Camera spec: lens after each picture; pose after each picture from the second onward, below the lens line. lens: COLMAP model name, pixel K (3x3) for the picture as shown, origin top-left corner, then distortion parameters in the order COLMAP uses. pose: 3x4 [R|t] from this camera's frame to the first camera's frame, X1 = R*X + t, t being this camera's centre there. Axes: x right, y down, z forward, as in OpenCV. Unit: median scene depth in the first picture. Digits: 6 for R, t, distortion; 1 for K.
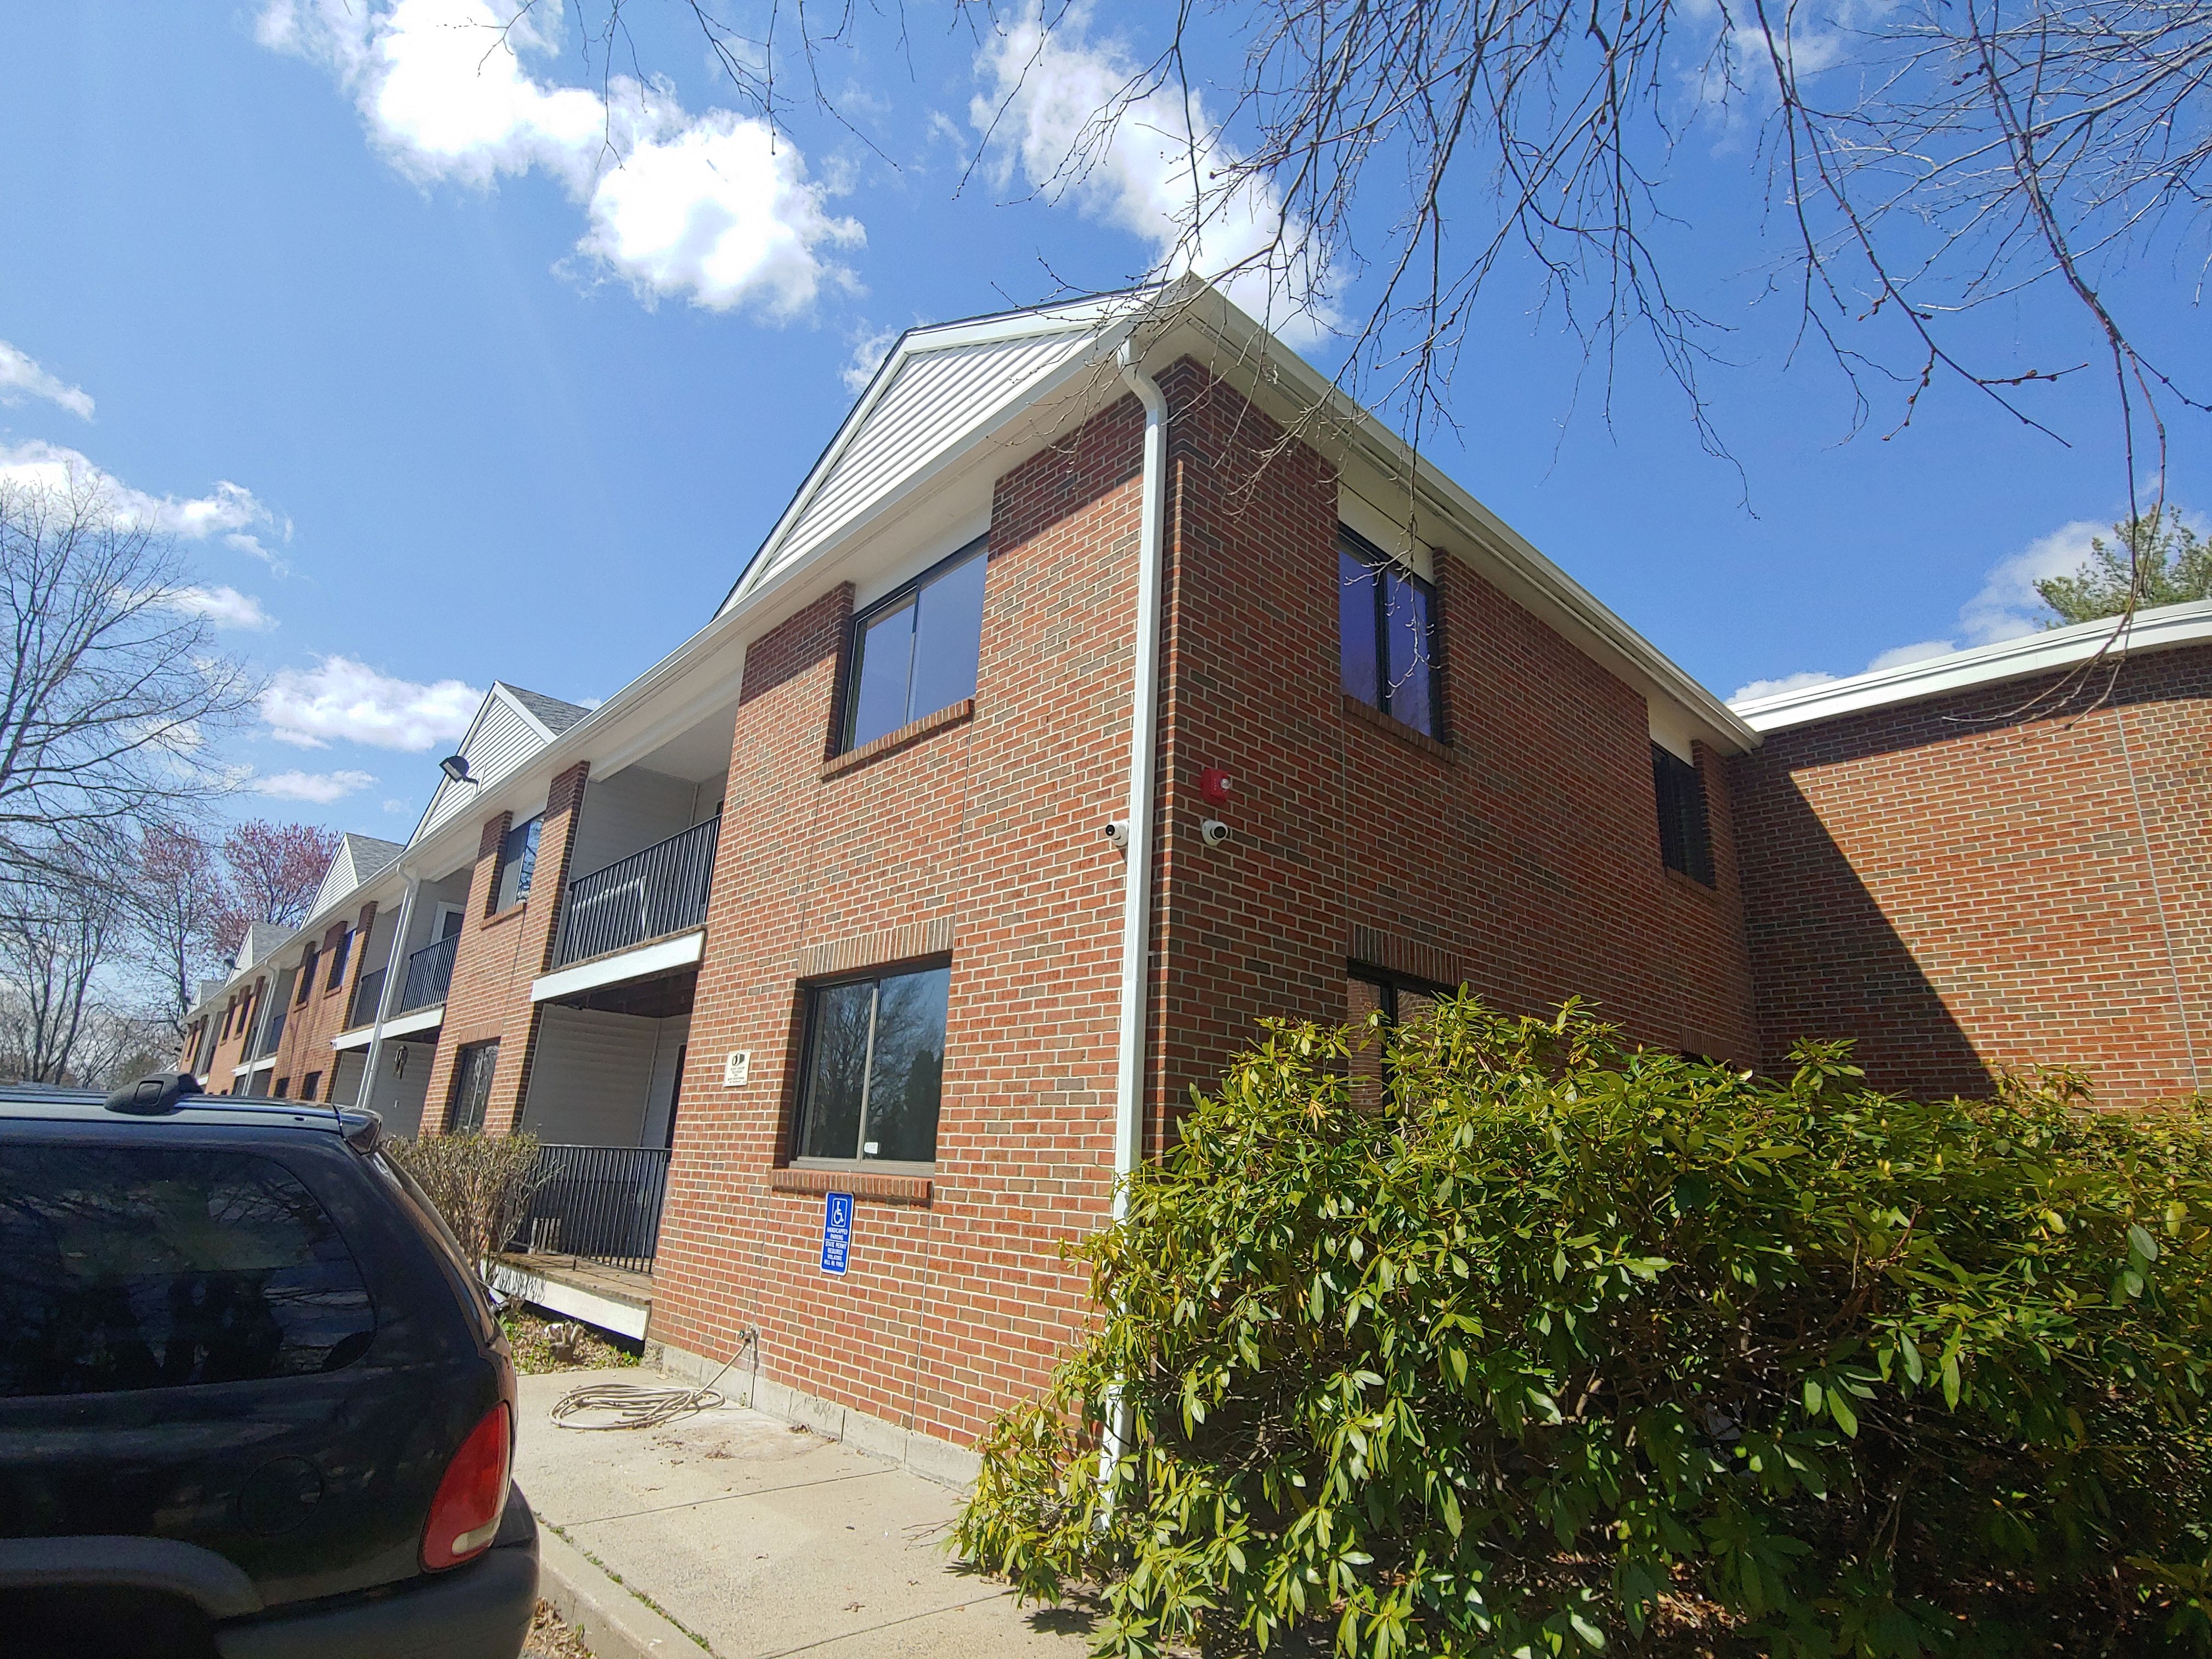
lens RADIAL K [[1106.3, 0, 1096.8], [0, 1106.3, 832.1], [0, 0, 1]] dist [-0.009765, -0.003259]
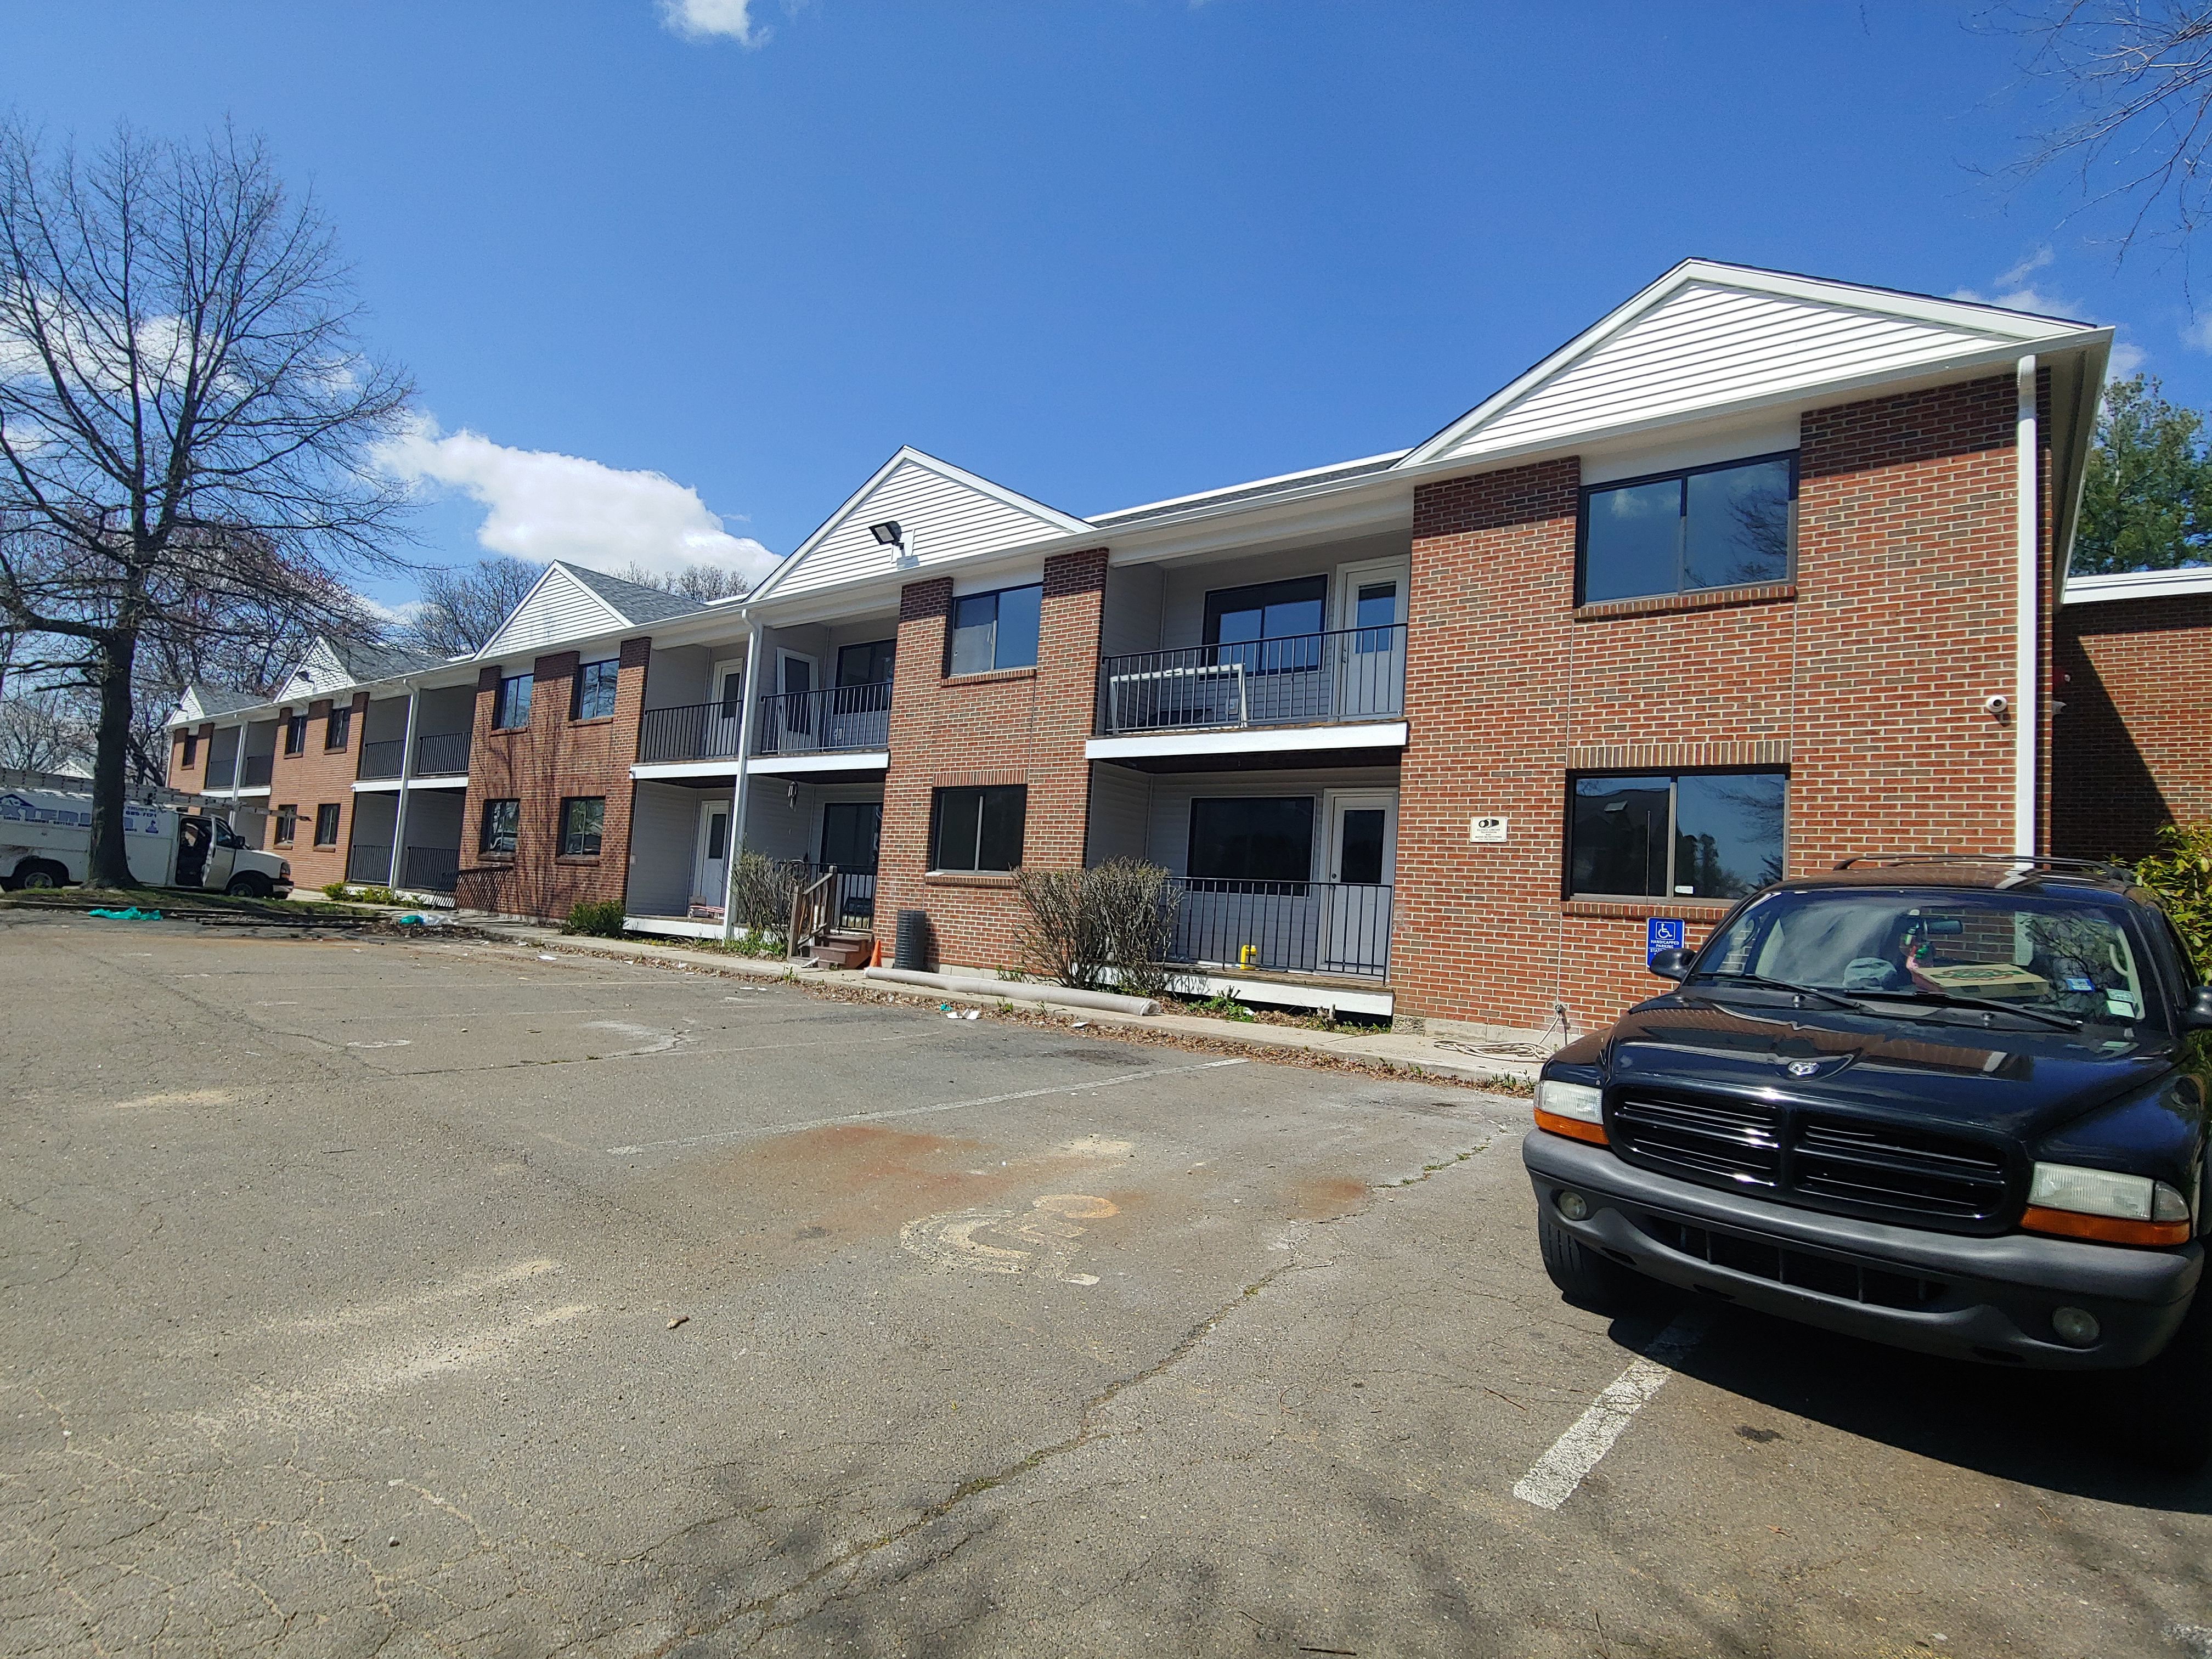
lens RADIAL K [[1106.3, 0, 1115.9], [0, 1106.3, 829.2], [0, 0, 1]] dist [-0.009765, -0.003259]
pose [[0.987965, 0.031740, 0.151386, -1.149861], [-0.065696, 0.972162, 0.224910, -0.075433], [-0.140033, -0.232148, 0.962548, -0.296625]]
